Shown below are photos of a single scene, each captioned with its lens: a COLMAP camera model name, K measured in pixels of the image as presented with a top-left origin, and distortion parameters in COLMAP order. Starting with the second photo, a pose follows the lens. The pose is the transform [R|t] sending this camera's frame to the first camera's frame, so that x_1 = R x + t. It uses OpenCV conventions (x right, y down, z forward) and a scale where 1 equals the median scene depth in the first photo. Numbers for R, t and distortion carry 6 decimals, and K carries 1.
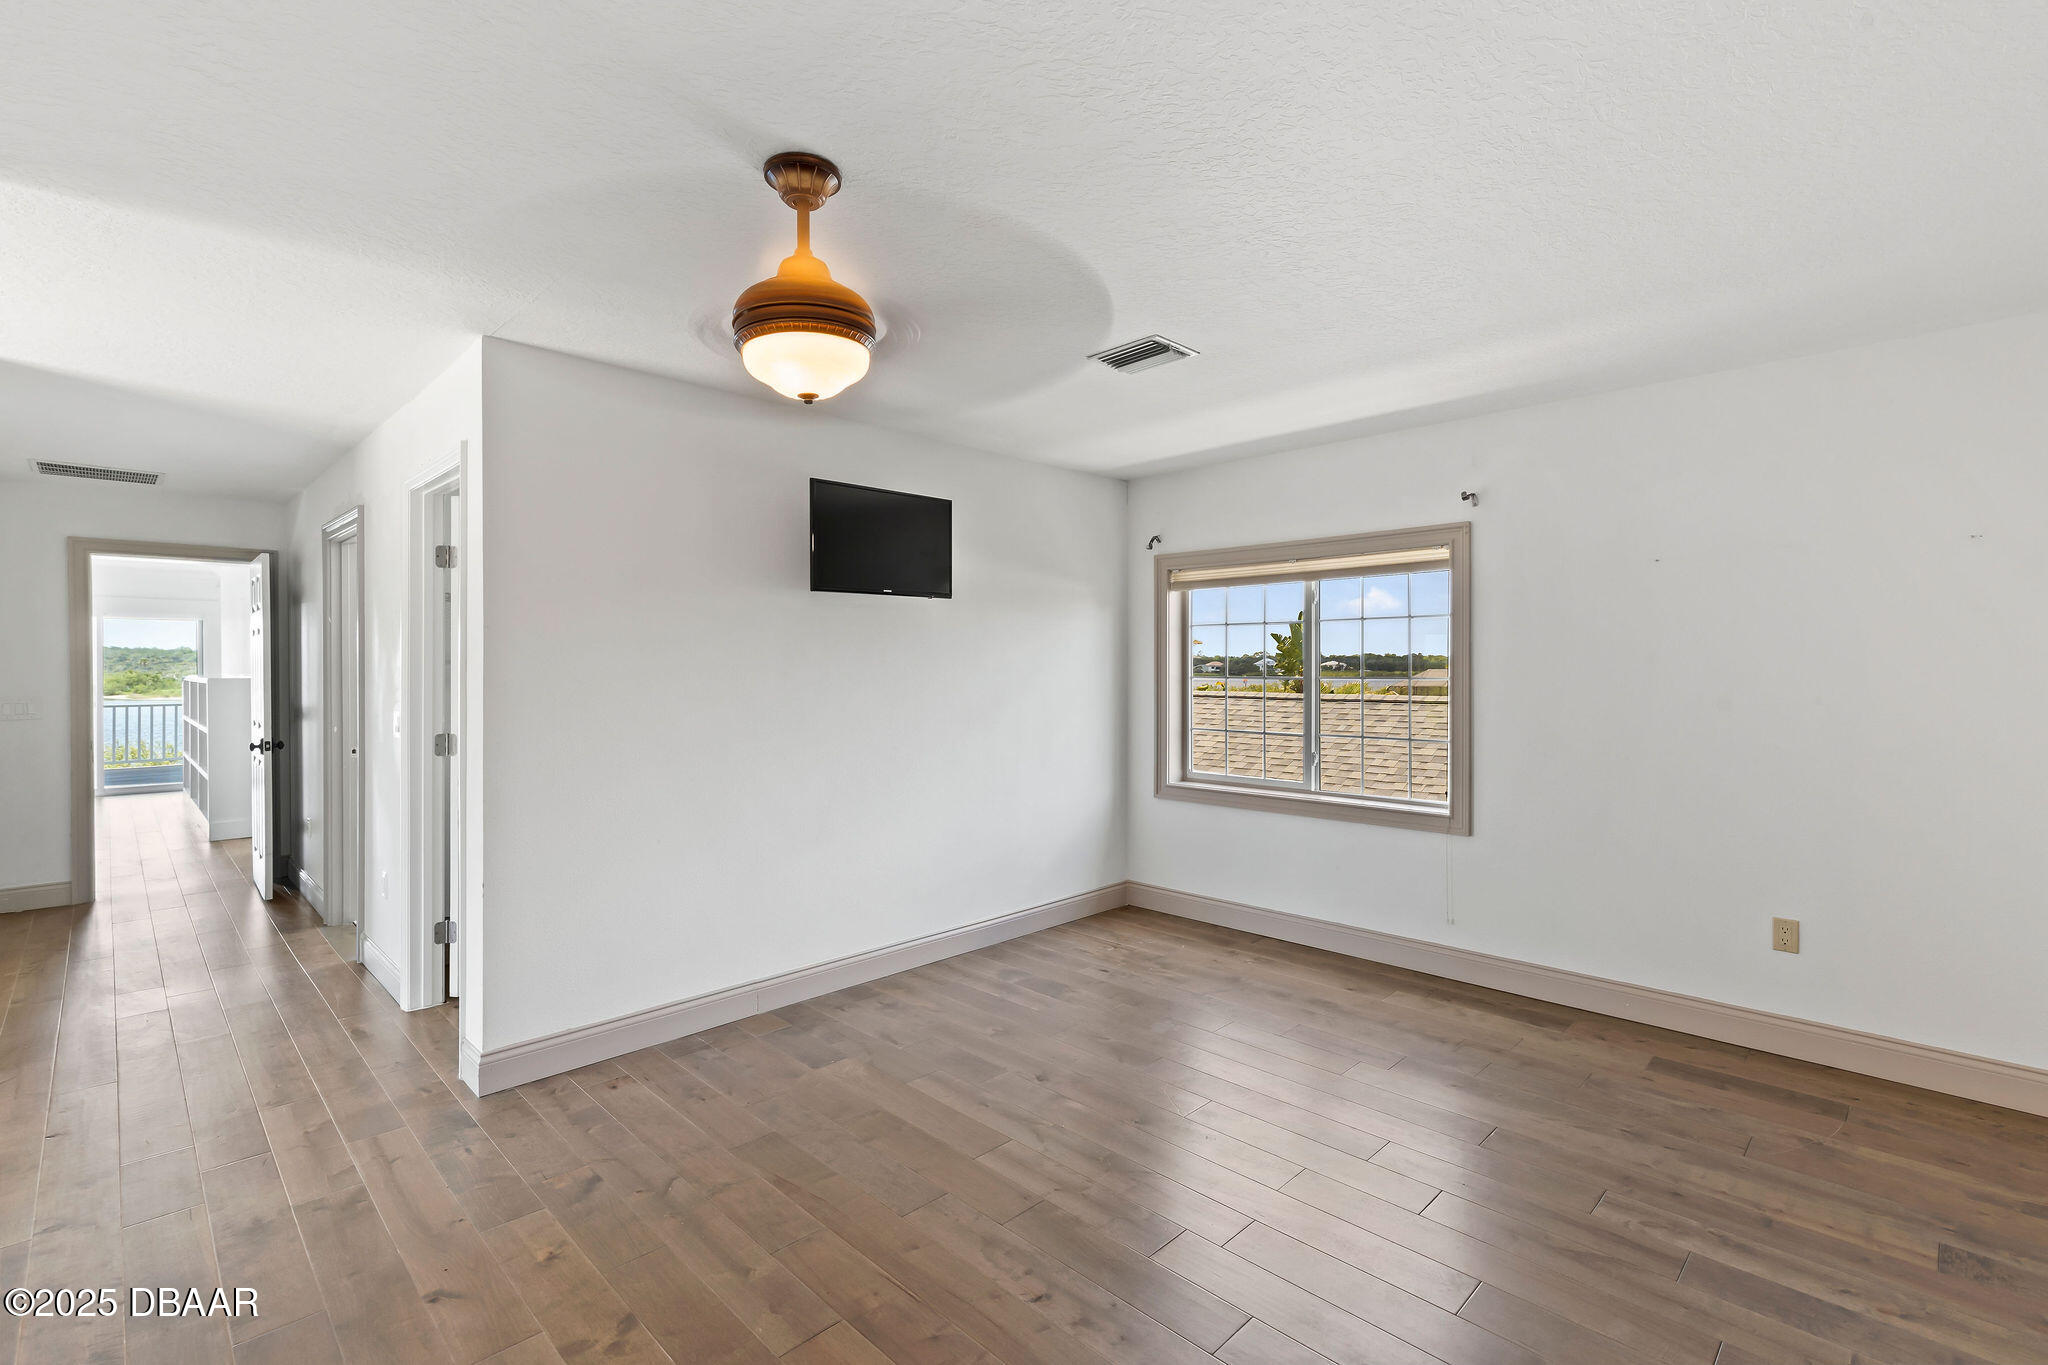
lens RADIAL K [[921.9, 0, 1014.6], [0, 921.9, 671.8], [0, 0, 1]] dist [0.004747, -0.000380]
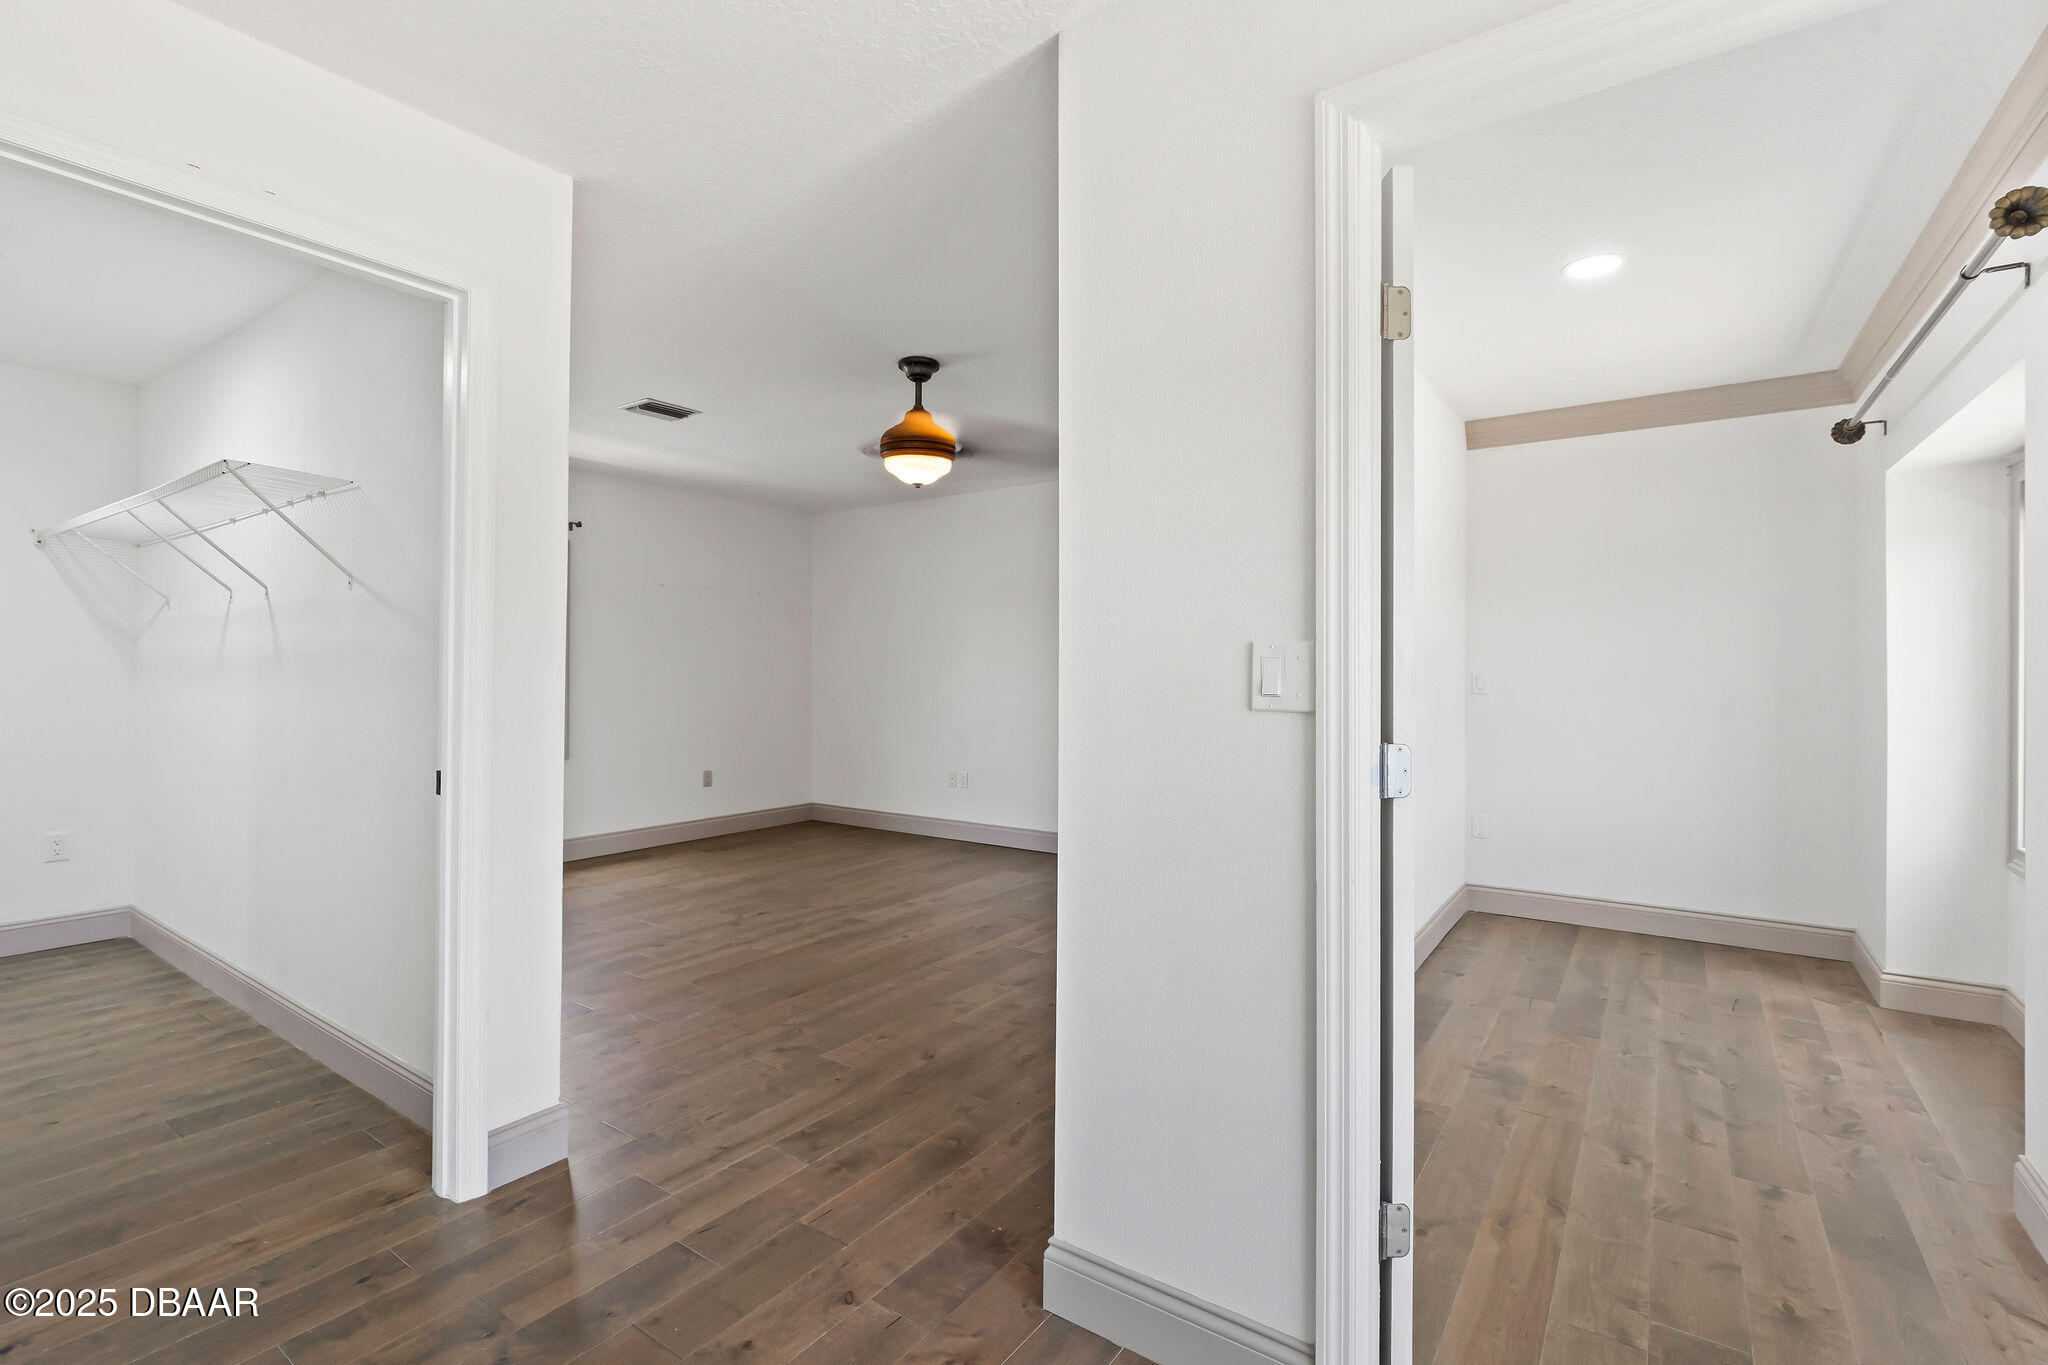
lens RADIAL K [[921.9, 0, 1028.3], [0, 921.9, 674.9], [0, 0, 1]] dist [0.004747, -0.000380]
pose [[-0.193884, -0.005350, 0.981010, -1.459364], [-0.007830, 0.999962, 0.003906, 0.050122], [-0.980993, -0.006924, -0.193918, 0.797237]]
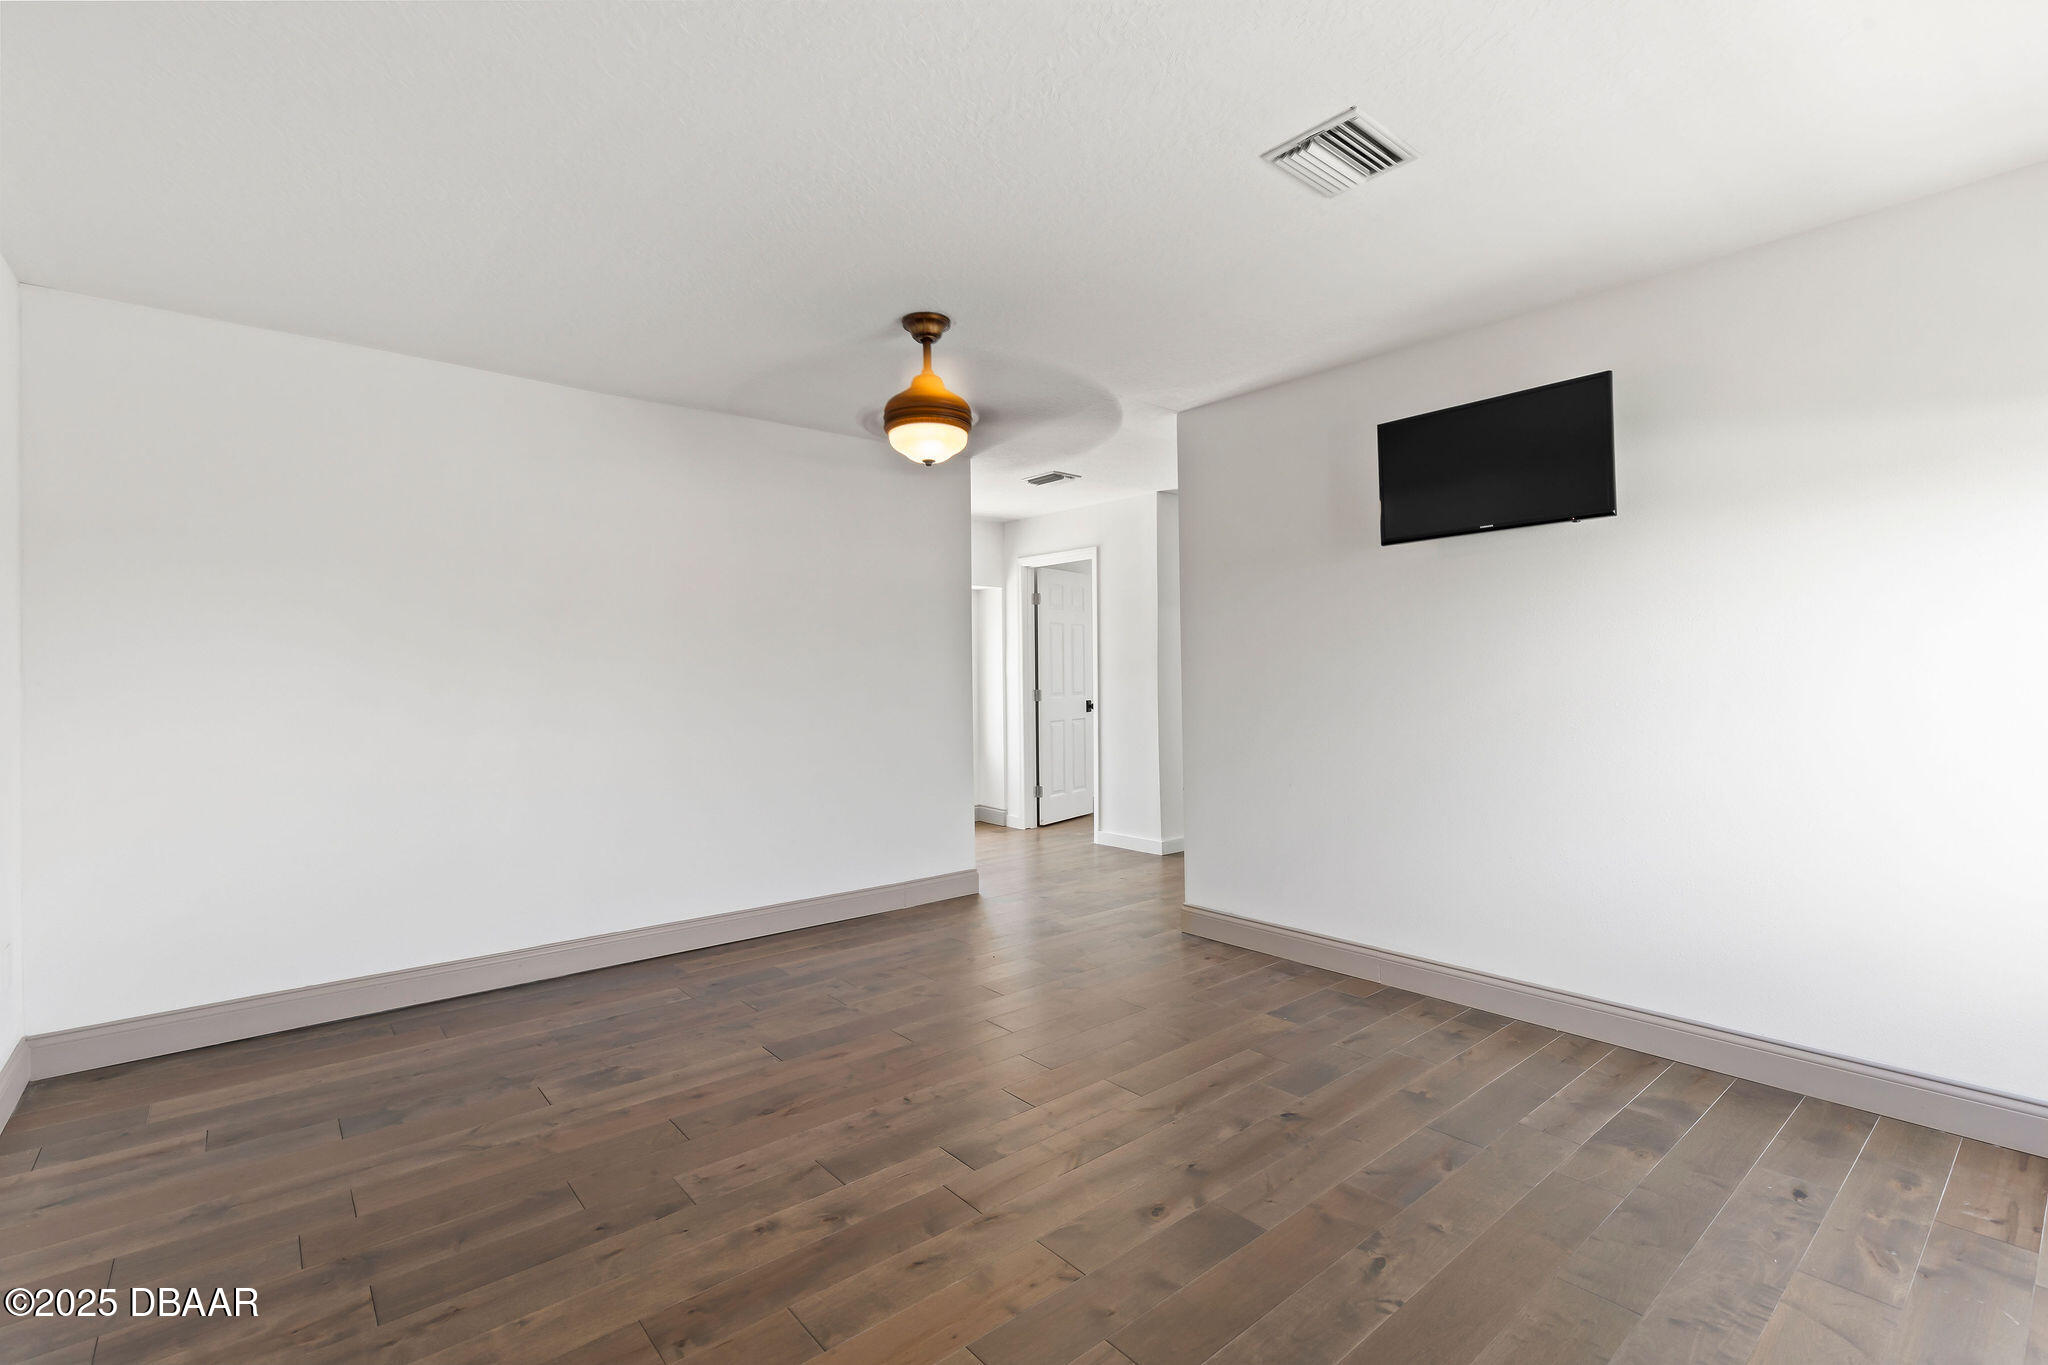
lens RADIAL K [[921.9, 0, 1023.4], [0, 921.9, 687.5], [0, 0, 1]] dist [0.004747, -0.000380]
pose [[-0.079623, 0.016751, -0.996684, 0.933346], [0.009503, 0.999826, 0.016045, 0.046358], [0.996780, -0.008194, -0.079768, 0.899853]]
